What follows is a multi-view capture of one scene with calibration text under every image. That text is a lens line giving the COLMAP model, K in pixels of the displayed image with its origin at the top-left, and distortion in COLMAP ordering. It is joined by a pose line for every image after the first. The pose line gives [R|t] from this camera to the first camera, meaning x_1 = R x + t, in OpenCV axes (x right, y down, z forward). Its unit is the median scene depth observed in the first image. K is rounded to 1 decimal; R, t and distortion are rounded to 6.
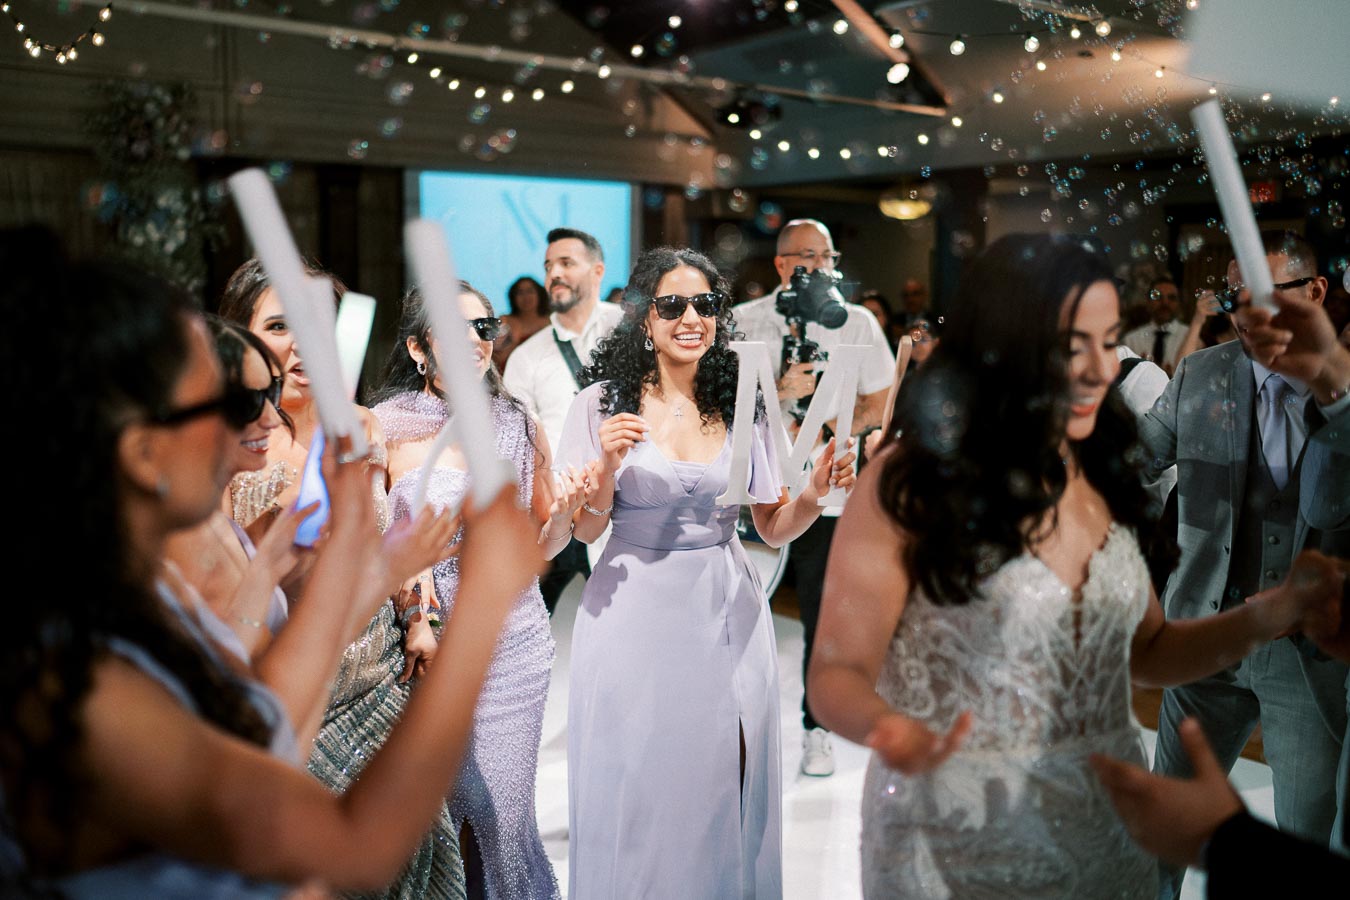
lens RADIAL K [[1342.5, 0, 668.8], [0, 1342.5, 445.5], [0, 0, 1]] dist [-0.020090, 0.000000]
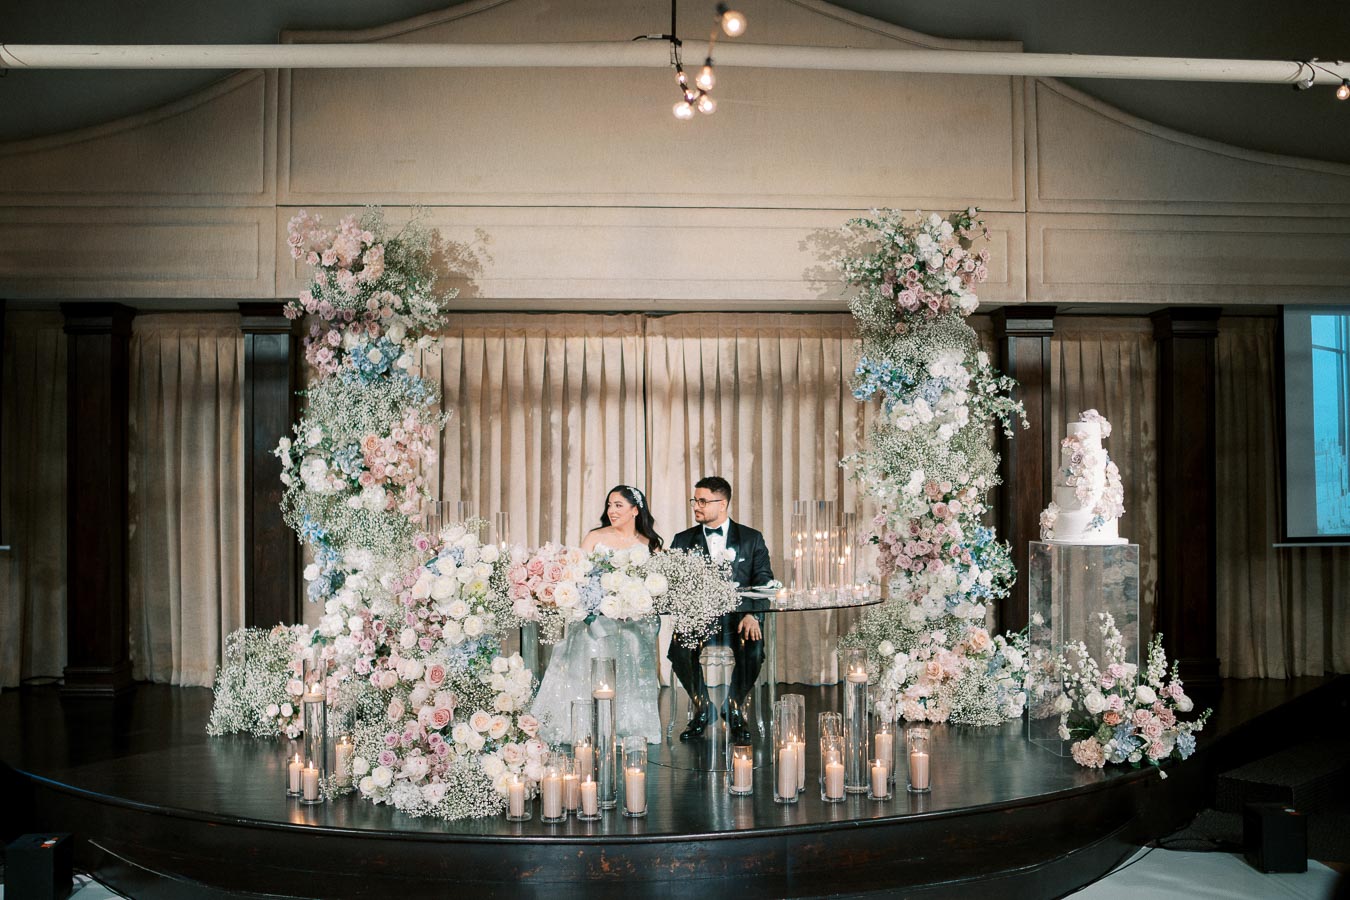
lens RADIAL K [[1342.5, 0, 673.0], [0, 1342.5, 445.6], [0, 0, 1]] dist [-0.020090, 0.000000]
pose [[0.840938, -0.019582, -0.540777, -0.108903], [-0.049737, 0.992318, -0.113278, -0.052668], [0.538840, 0.122157, 0.833504, 0.326141]]
